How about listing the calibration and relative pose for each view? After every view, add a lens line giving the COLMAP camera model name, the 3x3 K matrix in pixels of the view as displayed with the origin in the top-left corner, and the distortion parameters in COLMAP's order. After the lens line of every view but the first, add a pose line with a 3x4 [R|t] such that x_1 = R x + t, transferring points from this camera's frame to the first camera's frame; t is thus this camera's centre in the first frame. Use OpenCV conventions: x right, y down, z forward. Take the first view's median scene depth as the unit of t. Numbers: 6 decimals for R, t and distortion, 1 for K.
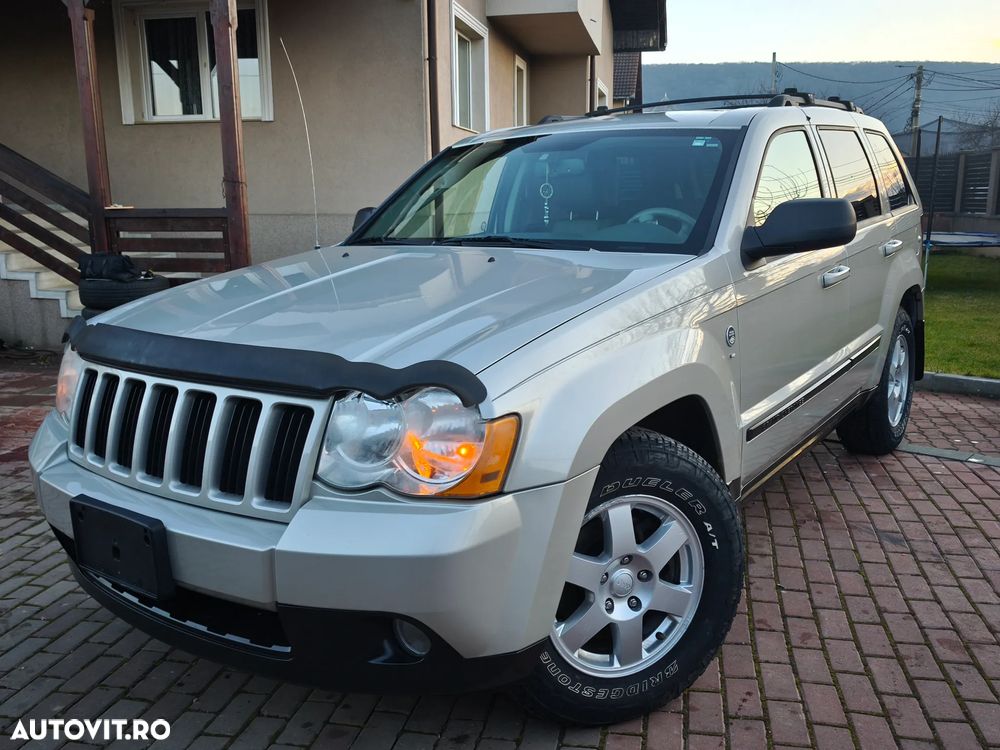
lens RADIAL K [[865.1, 0, 502.1], [0, 865.1, 373.9], [0, 0, 1]] dist [0.009512, 0.000692]
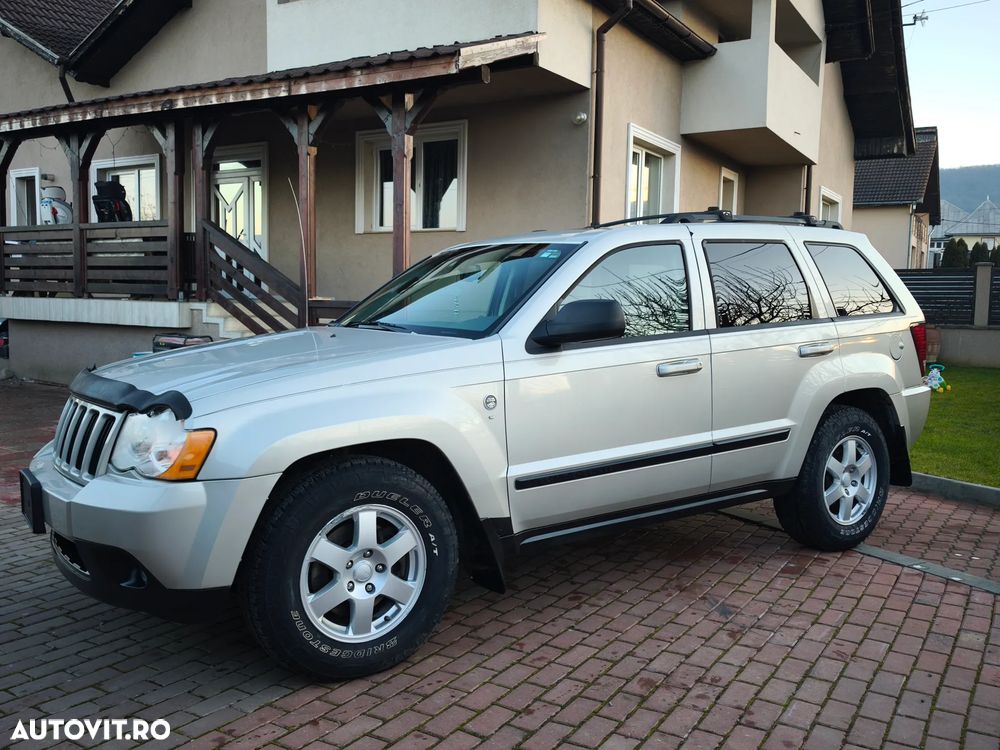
lens RADIAL K [[865.0, 0, 505.9], [0, 865.0, 371.1], [0, 0, 1]] dist [0.010115, -0.003524]
pose [[0.940456, 0.052867, -0.335780, 0.504949], [-0.092073, 0.990522, -0.101926, 0.026633], [0.327209, 0.126773, 0.936410, -0.134120]]
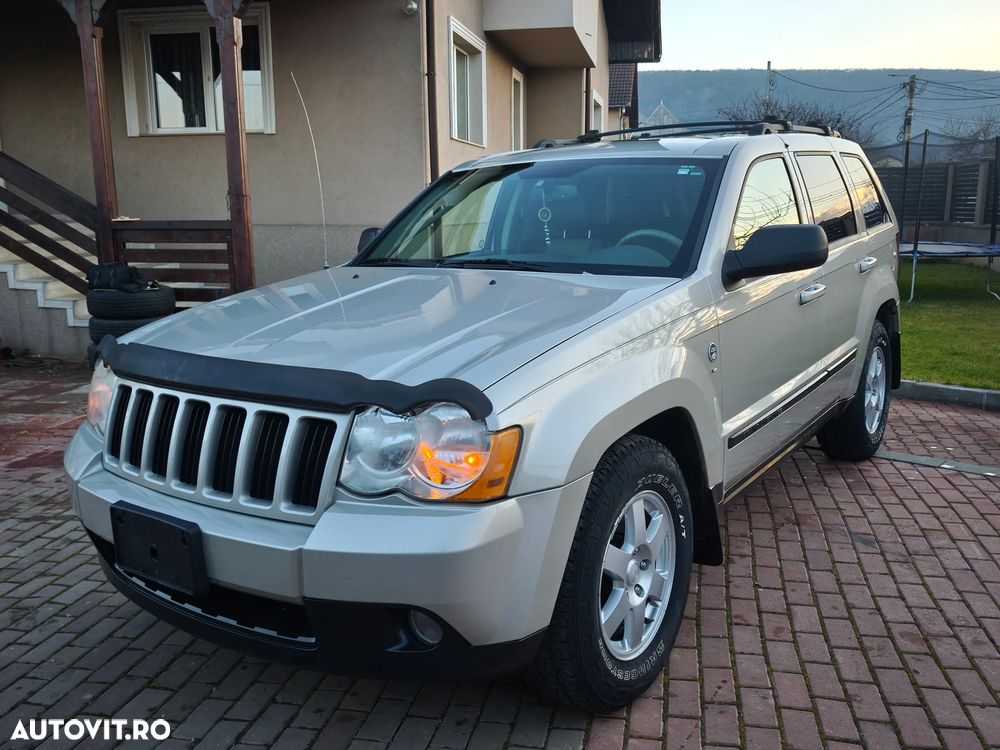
lens RADIAL K [[865.0, 0, 505.9], [0, 865.0, 371.1], [0, 0, 1]] dist [0.010115, -0.003524]
pose [[0.999971, 0.000629, 0.007552, 0.001076], [-0.000564, 0.999962, -0.008682, -0.007988], [-0.007557, 0.008678, 0.999934, -0.059898]]
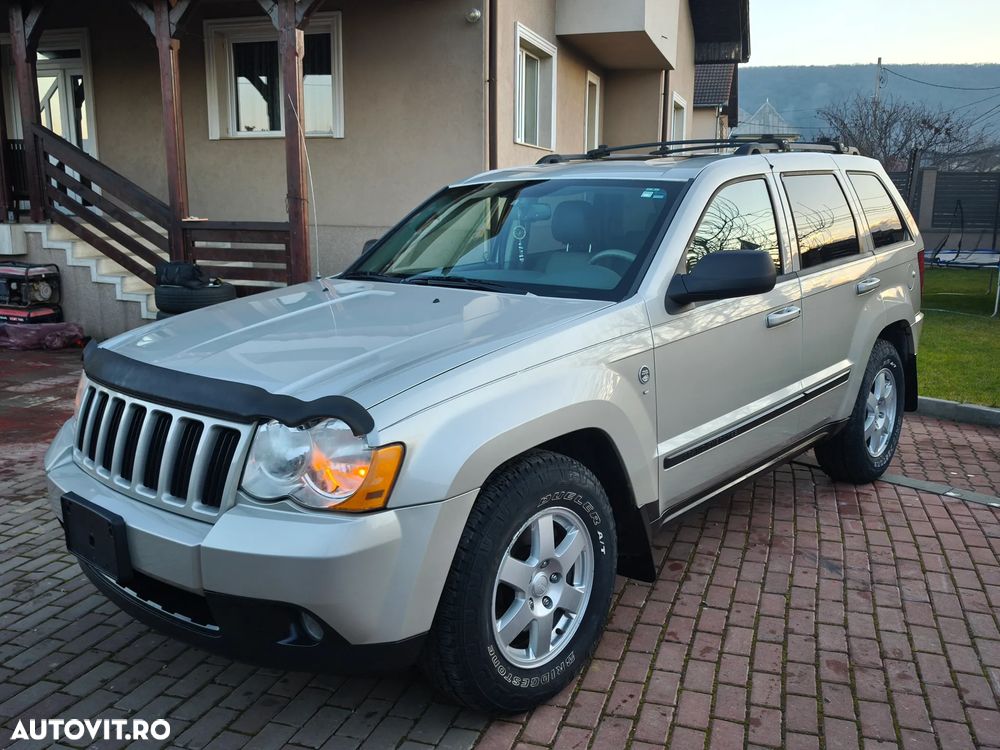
lens RADIAL K [[865.0, 0, 505.9], [0, 865.0, 371.1], [0, 0, 1]] dist [0.010115, -0.003524]
pose [[0.993852, 0.036456, -0.104543, 0.146587], [-0.036945, 0.999314, -0.002741, -0.028075], [0.104372, 0.006586, 0.994517, -0.089617]]
